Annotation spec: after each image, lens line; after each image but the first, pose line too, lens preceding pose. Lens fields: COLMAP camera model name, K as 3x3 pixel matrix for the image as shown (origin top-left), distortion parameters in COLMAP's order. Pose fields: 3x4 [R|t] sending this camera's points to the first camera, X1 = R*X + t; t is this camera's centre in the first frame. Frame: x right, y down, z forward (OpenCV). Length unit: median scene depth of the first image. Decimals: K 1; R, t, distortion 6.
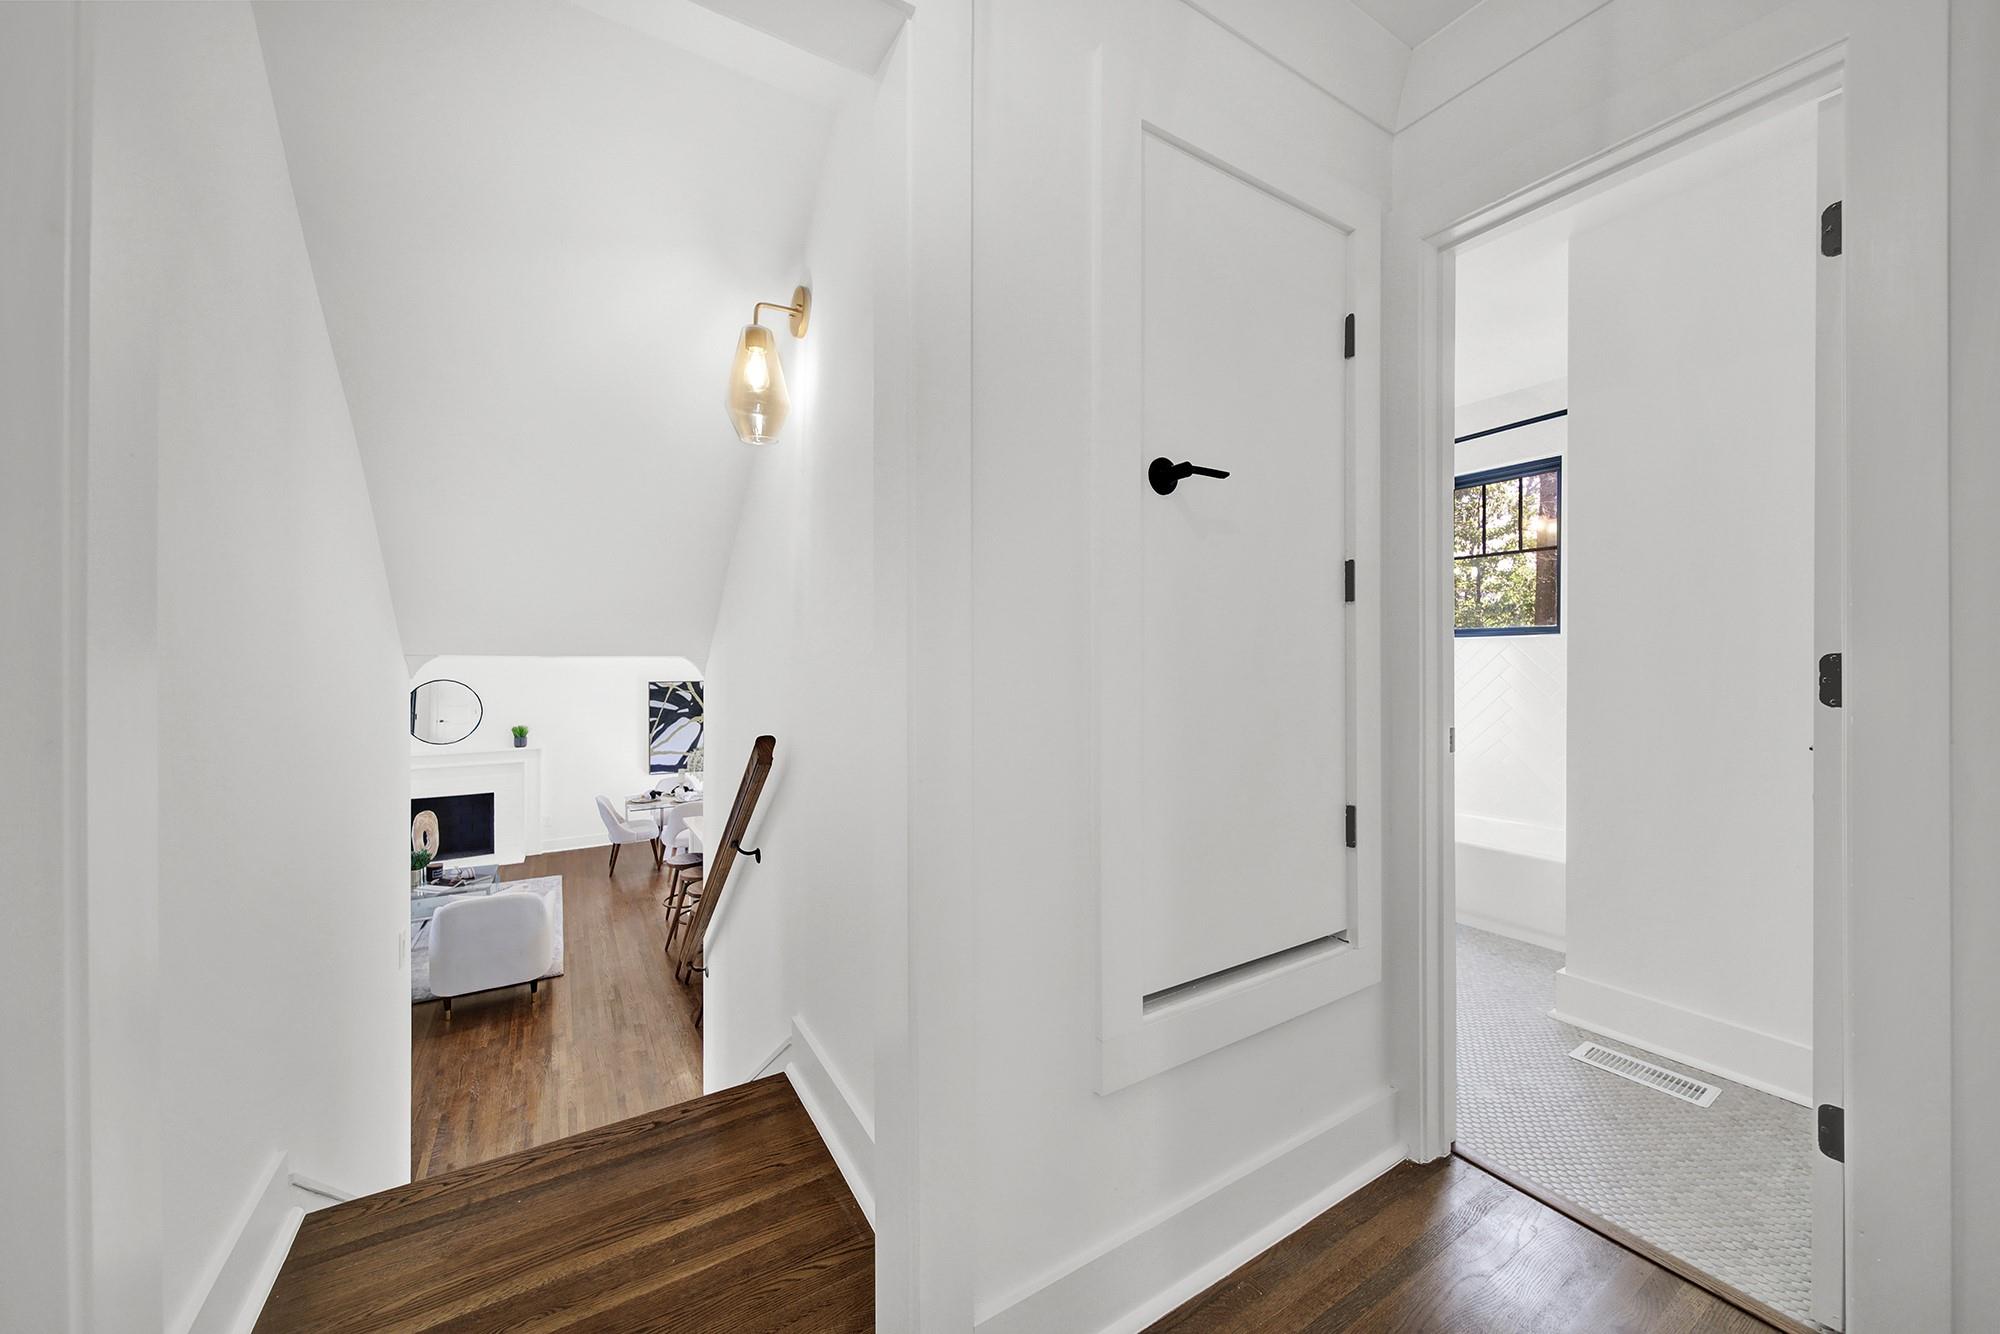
lens RADIAL K [[718.1, 0, 993.2], [0, 718.1, 654.6], [0, 0, 1]] dist [0.001432, -0.001334]
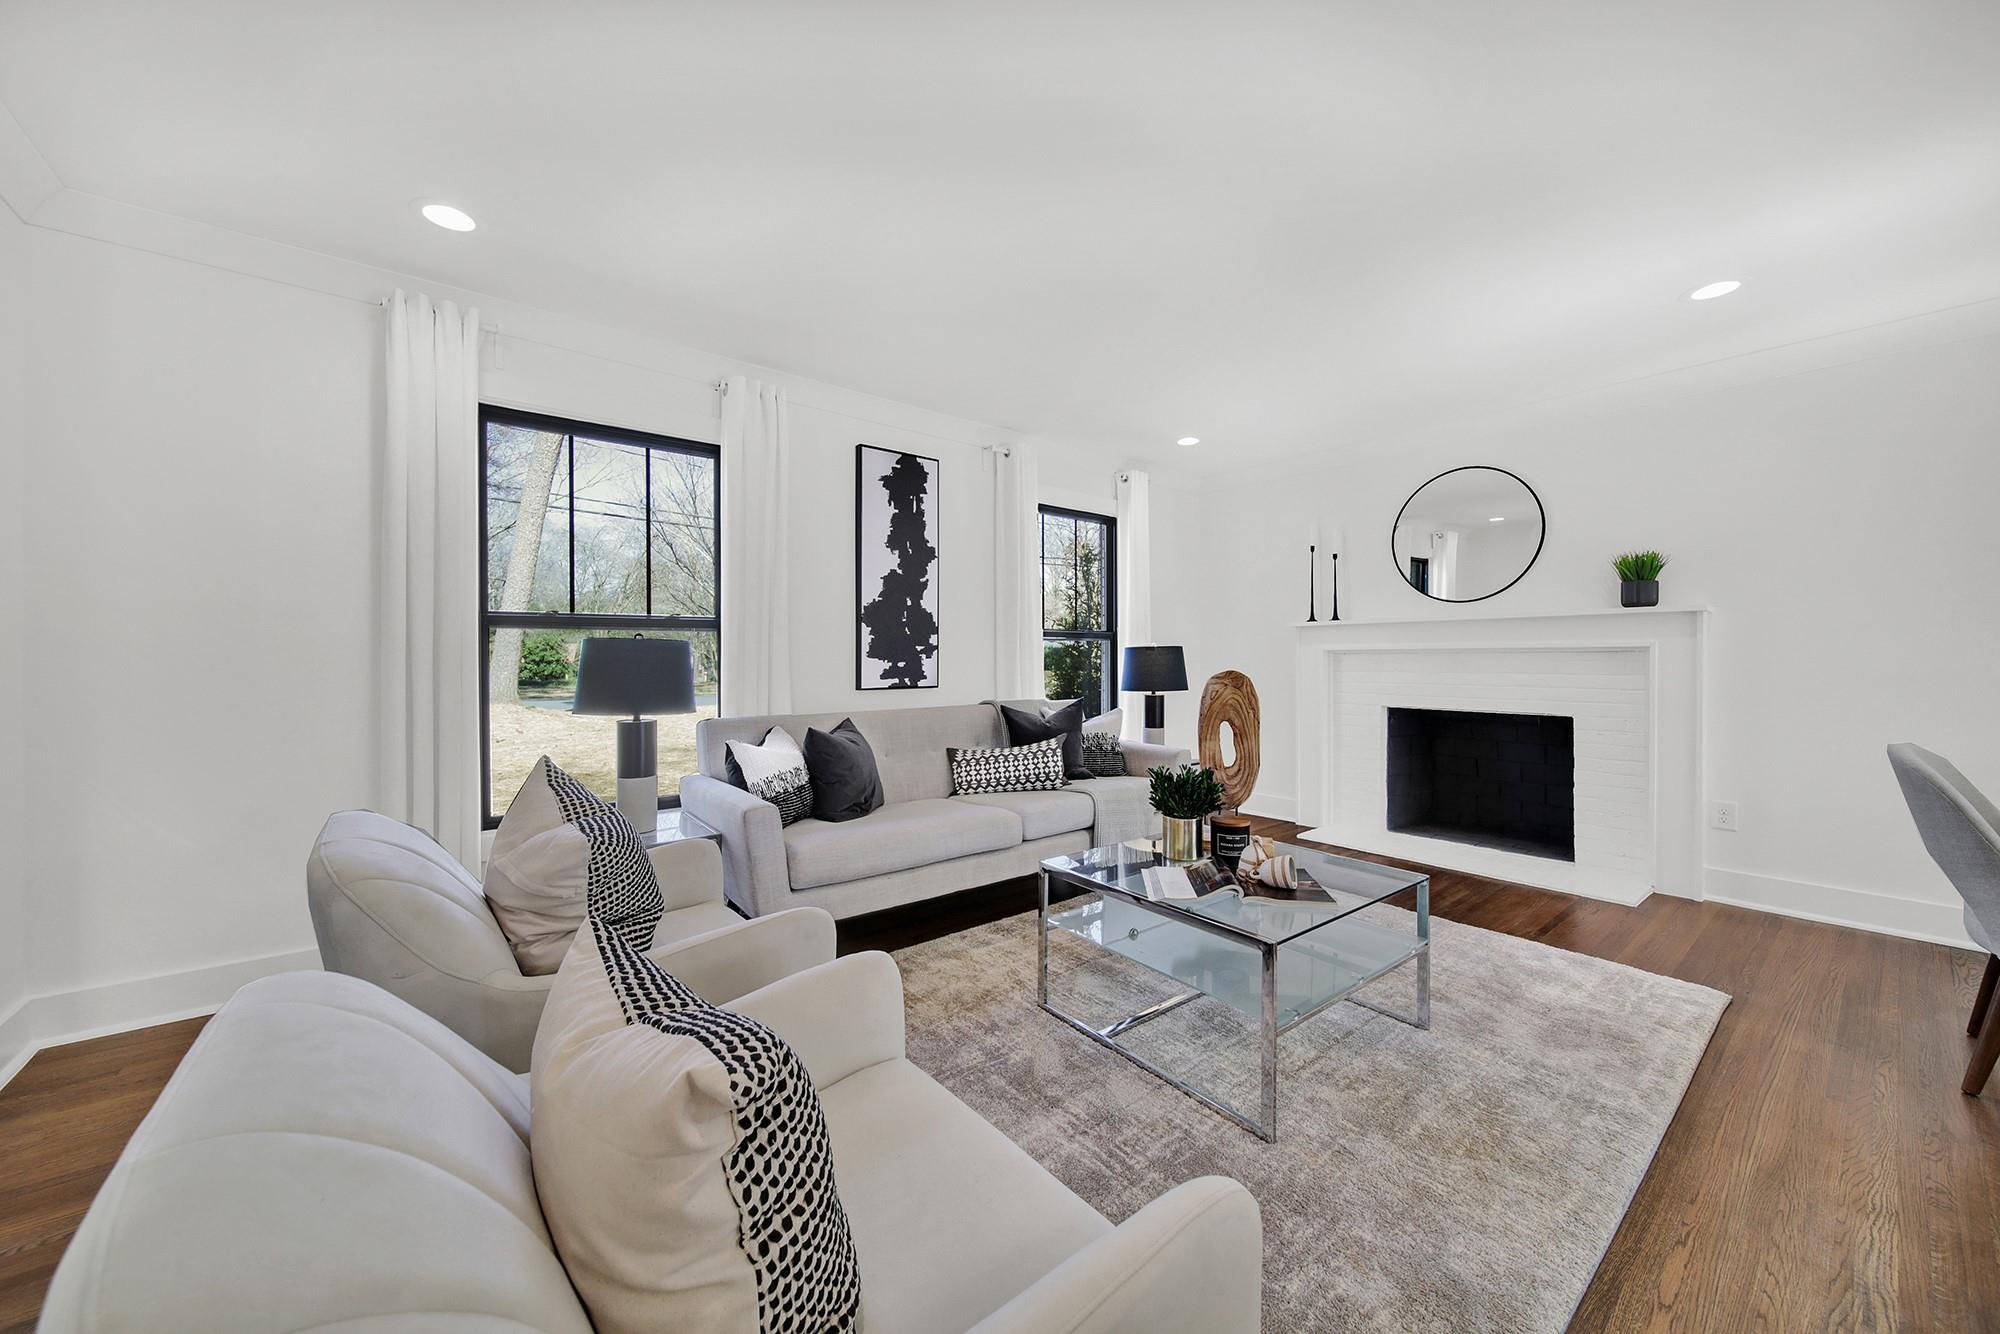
lens RADIAL K [[718.1, 0, 1012.4], [0, 718.1, 661.8], [0, 0, 1]] dist [0.001432, -0.001334]
pose [[0.136160, 0.007183, -0.990661, -0.324363], [0.003548, 0.999964, 0.007738, 0.155837], [0.990681, -0.004568, 0.136129, 0.619842]]
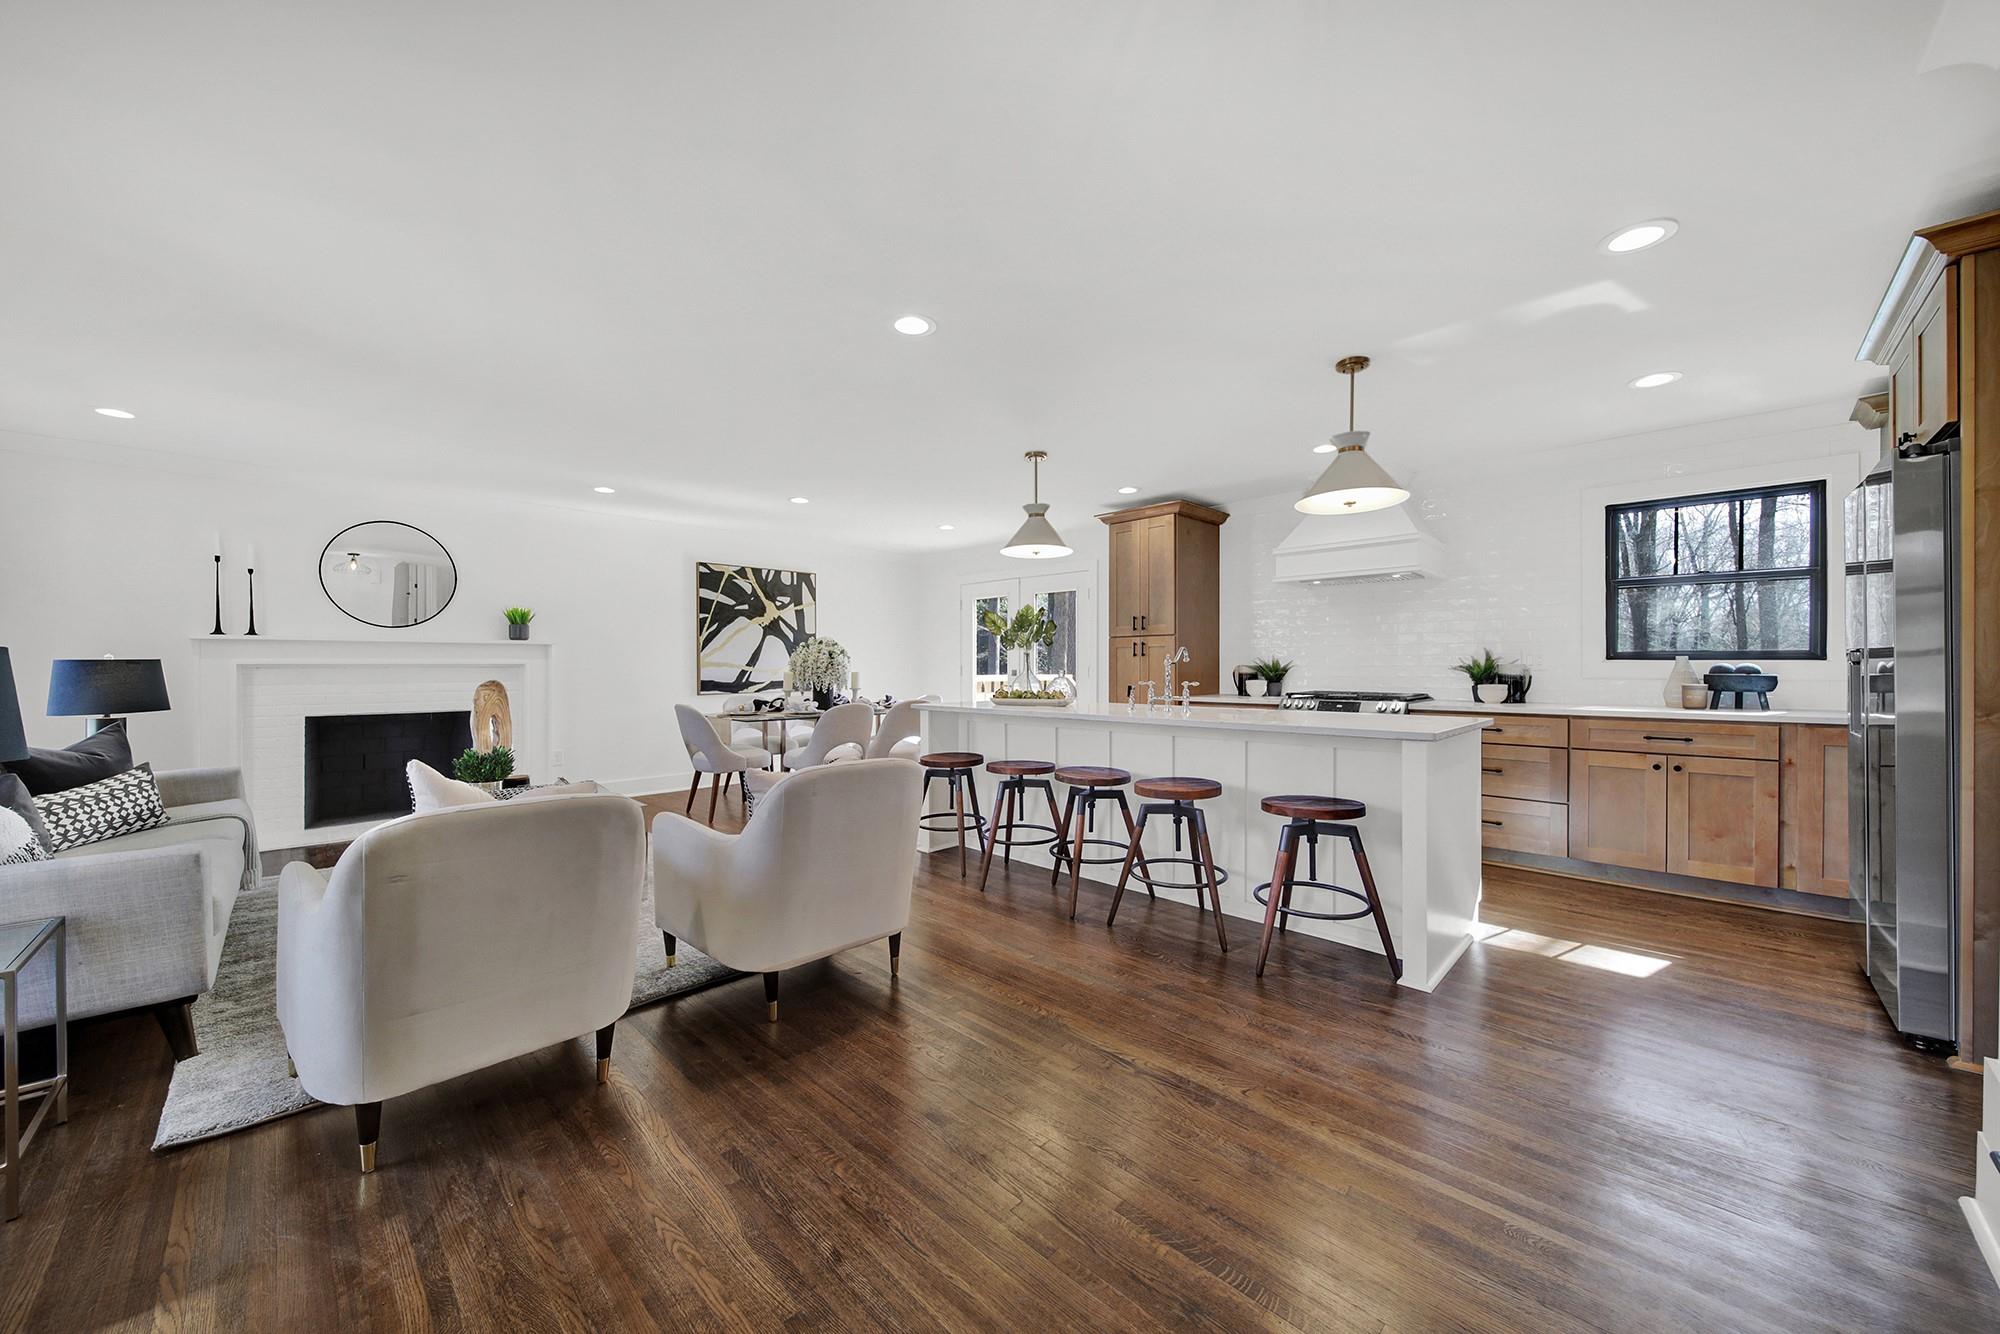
lens RADIAL K [[718.1, 0, 985.1], [0, 718.1, 673.9], [0, 0, 1]] dist [0.001432, -0.001334]
pose [[0.971697, -0.003545, 0.236202, -0.412040], [0.001268, 0.999951, 0.009791, 0.154462], [-0.236225, -0.009215, 0.971655, 0.285983]]
